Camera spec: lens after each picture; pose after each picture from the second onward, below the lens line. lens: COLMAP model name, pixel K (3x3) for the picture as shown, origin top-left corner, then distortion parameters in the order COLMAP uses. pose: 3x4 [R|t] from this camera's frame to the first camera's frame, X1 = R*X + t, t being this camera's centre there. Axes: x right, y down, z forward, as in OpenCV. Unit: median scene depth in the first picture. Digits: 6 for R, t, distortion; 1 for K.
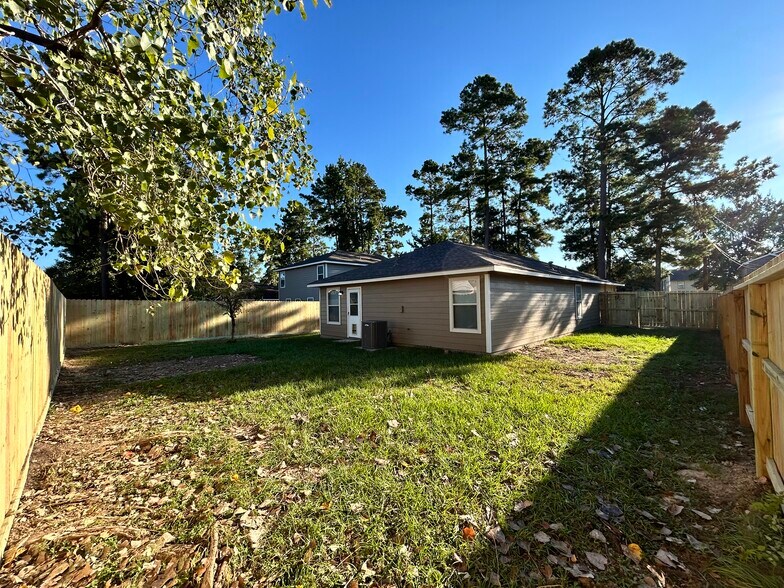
lens RADIAL K [[315.8, 0, 389.5], [0, 315.8, 293.3], [0, 0, 1]] dist [-0.001372, -0.000110]
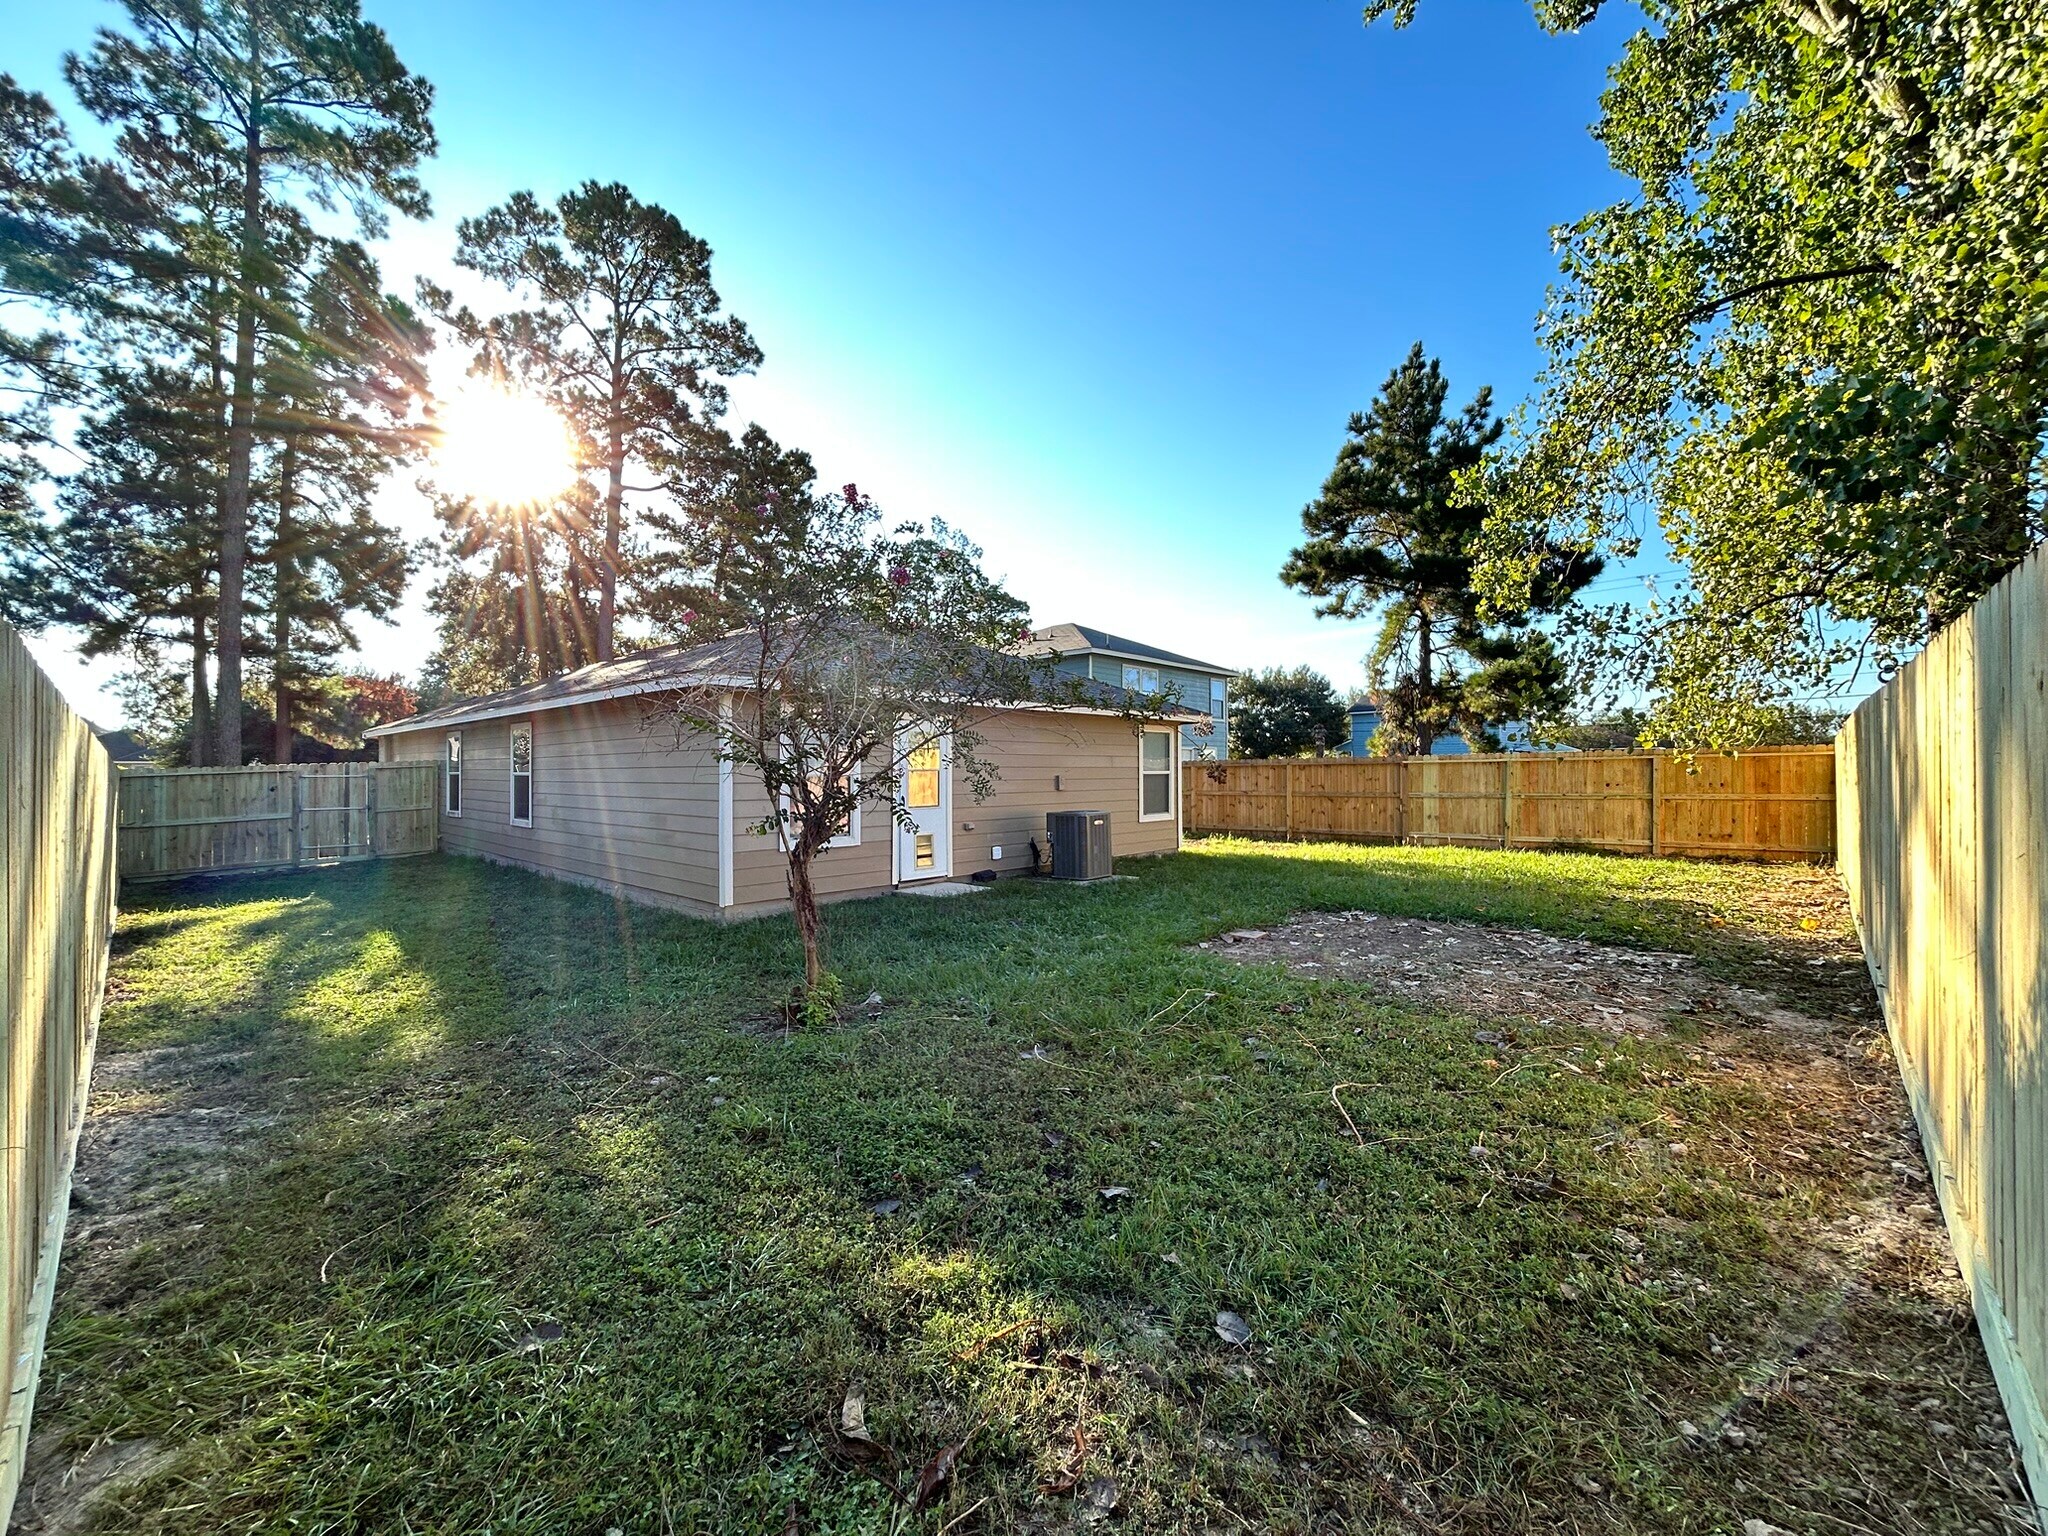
lens RADIAL K [[824.9, 0, 1017.4], [0, 824.9, 766.3], [0, 0, 1]] dist [-0.001372, -0.000110]
pose [[-0.008923, 0.022226, 0.999713, -0.703673], [-0.027500, 0.999369, -0.022463, 0.035366], [-0.999582, -0.027693, -0.008306, 0.695794]]
